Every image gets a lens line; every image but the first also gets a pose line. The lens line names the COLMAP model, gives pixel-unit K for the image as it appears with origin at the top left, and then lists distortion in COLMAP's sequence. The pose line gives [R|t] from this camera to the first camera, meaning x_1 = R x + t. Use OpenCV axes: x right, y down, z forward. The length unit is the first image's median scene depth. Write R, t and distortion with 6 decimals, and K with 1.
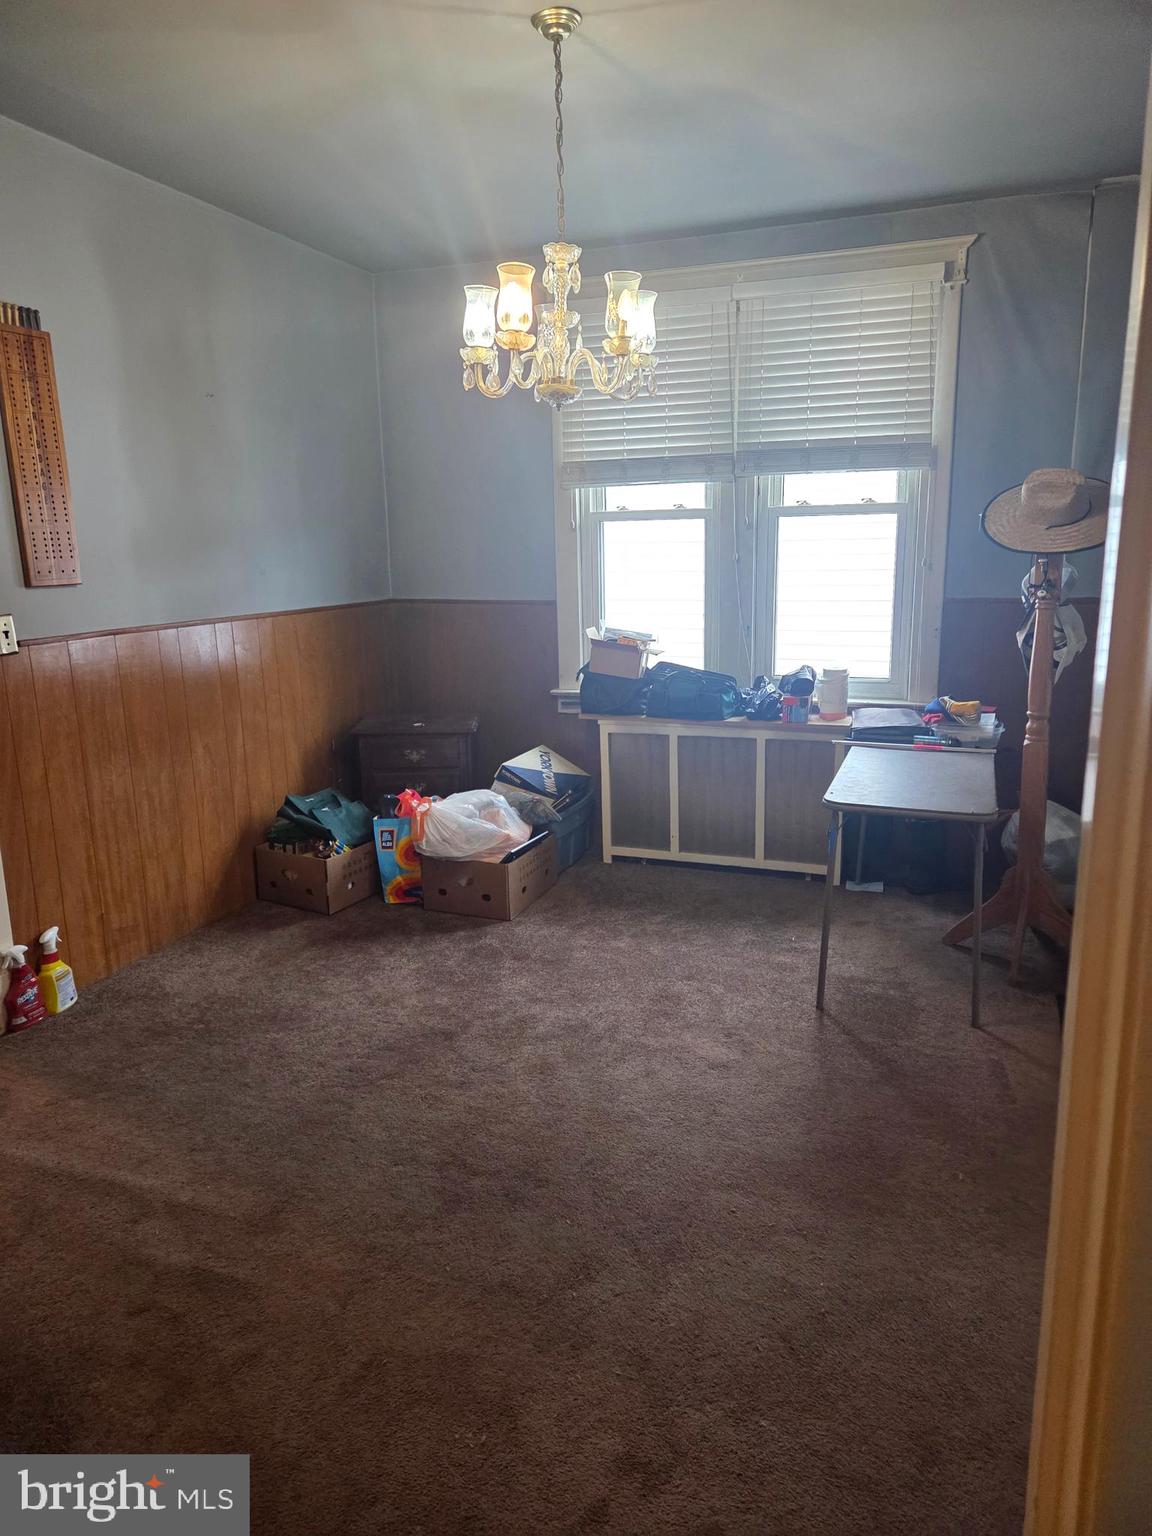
lens RADIAL K [[1020.7, 0, 576.0], [0, 1020.7, 768.0], [0, 0, 1]] dist [0.000751, 0.000274]
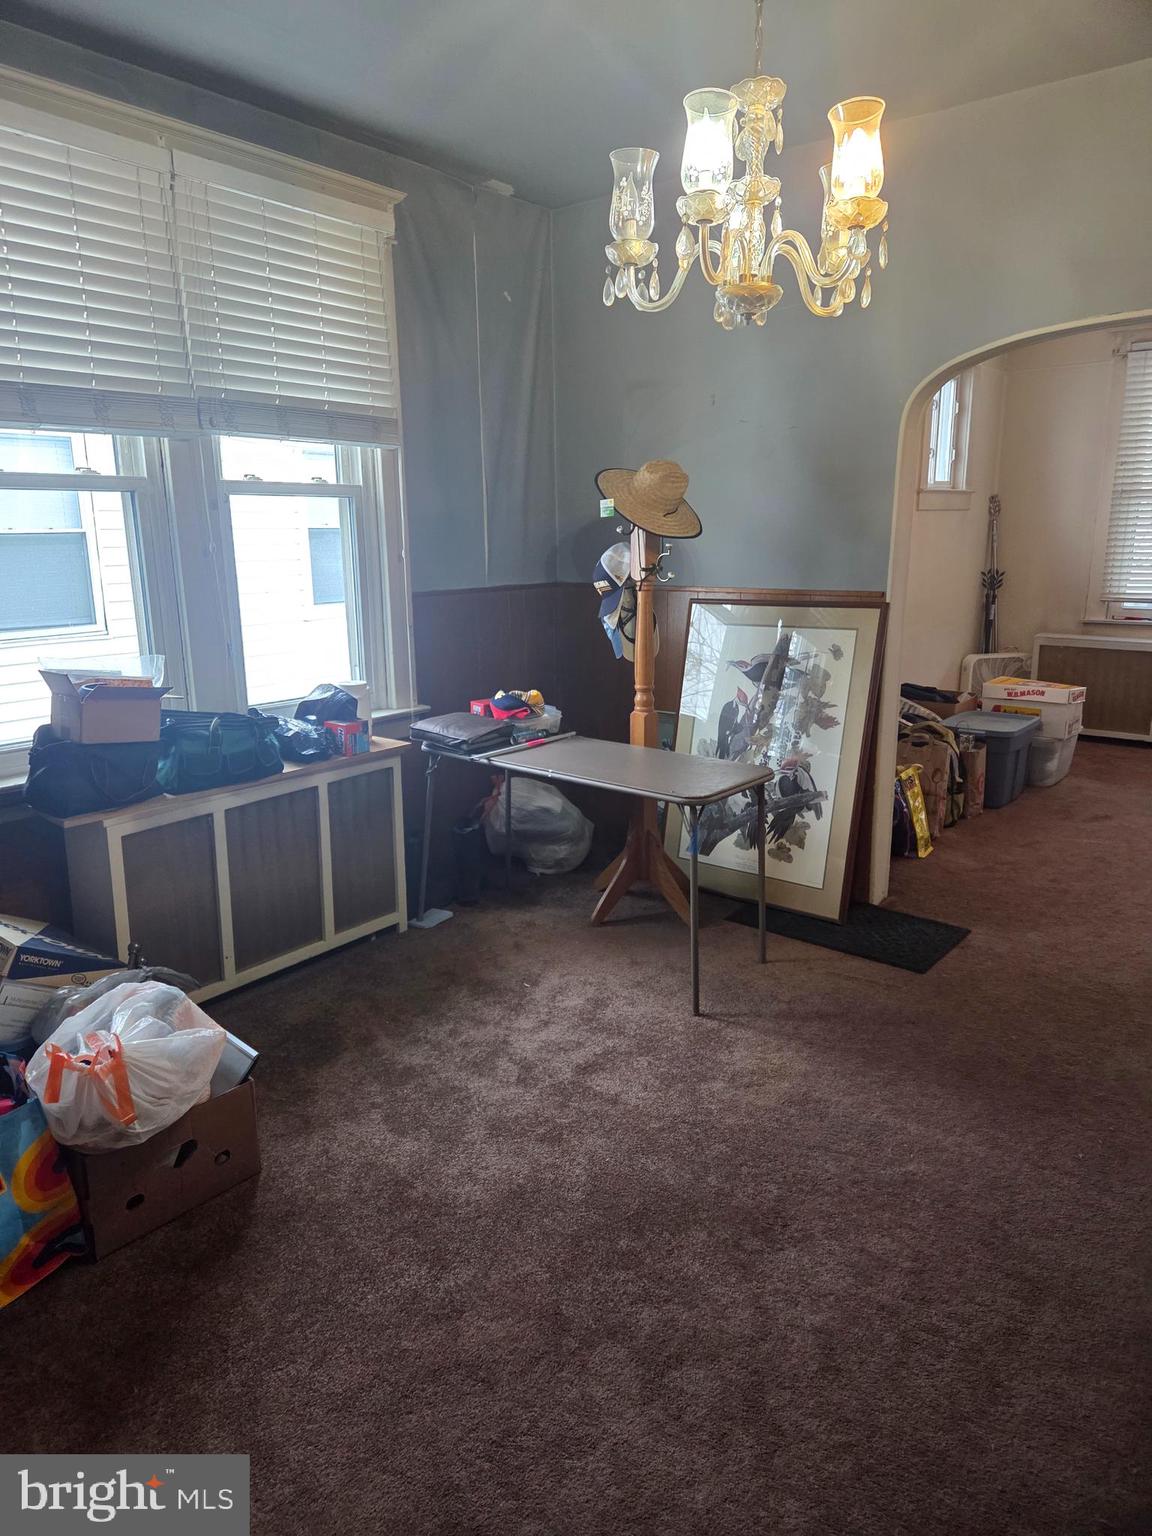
lens RADIAL K [[1001.1, 0, 576.6], [0, 1001.1, 784.3], [0, 0, 1]] dist [-0.000222, 0.000123]
pose [[0.308314, -0.219065, 0.925718, -0.456277], [0.212527, 0.964389, 0.157434, -0.106501], [-0.927240, 0.148201, 0.343892, 0.561470]]
